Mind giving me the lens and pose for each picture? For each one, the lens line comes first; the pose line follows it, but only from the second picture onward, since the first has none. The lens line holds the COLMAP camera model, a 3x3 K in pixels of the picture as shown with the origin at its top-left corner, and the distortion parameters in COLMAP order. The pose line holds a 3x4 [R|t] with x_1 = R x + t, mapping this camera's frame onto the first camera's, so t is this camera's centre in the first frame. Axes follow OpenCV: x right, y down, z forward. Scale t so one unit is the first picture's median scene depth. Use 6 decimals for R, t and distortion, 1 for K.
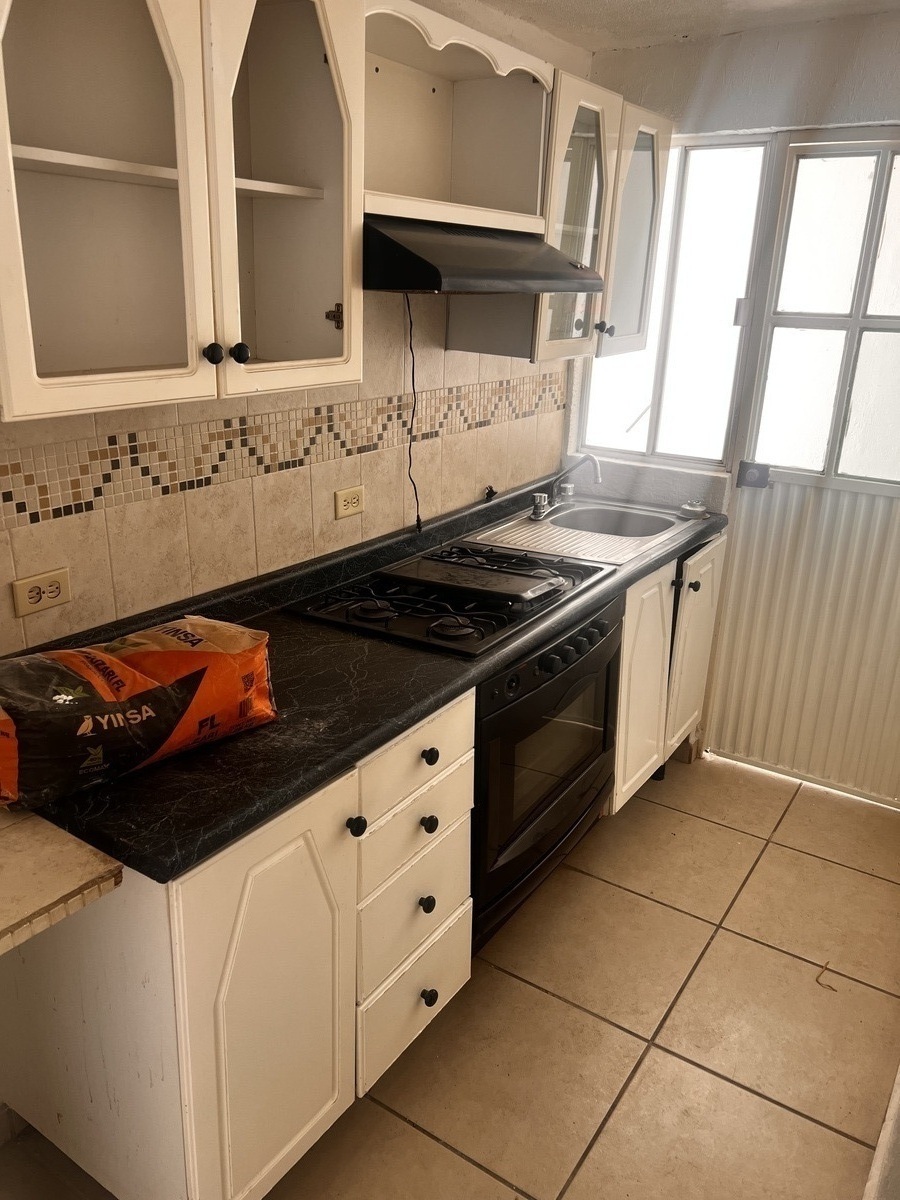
lens RADIAL K [[909.3, 0, 447.0], [0, 909.3, 590.9], [0, 0, 1]] dist [0.028264, -0.004024]
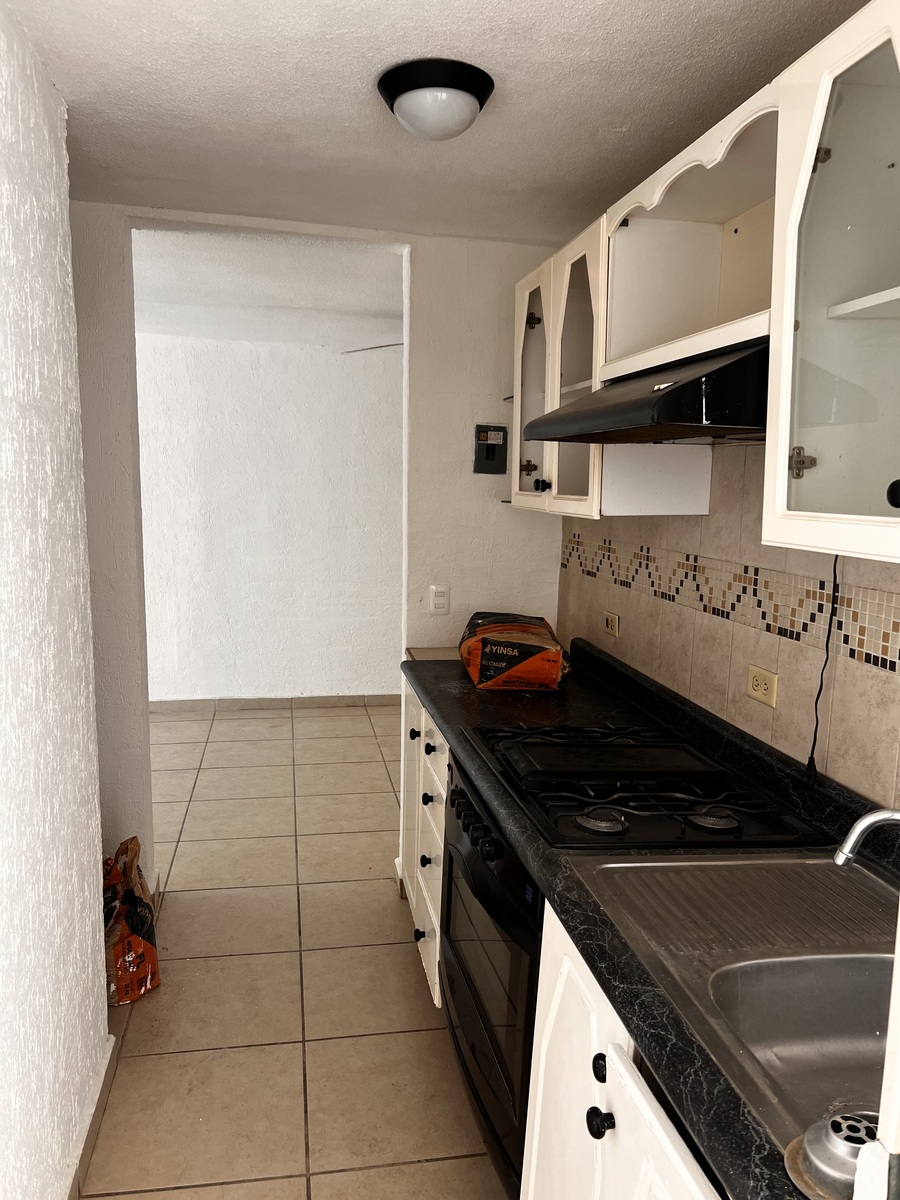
lens RADIAL K [[909.3, 0, 441.2], [0, 909.3, 601.8], [0, 0, 1]] dist [0.028264, -0.004024]
pose [[-0.722351, 0.052502, -0.689531, 0.779638], [-0.257930, 0.904704, 0.339092, -0.429812], [0.641624, 0.422794, -0.639971, 1.499159]]
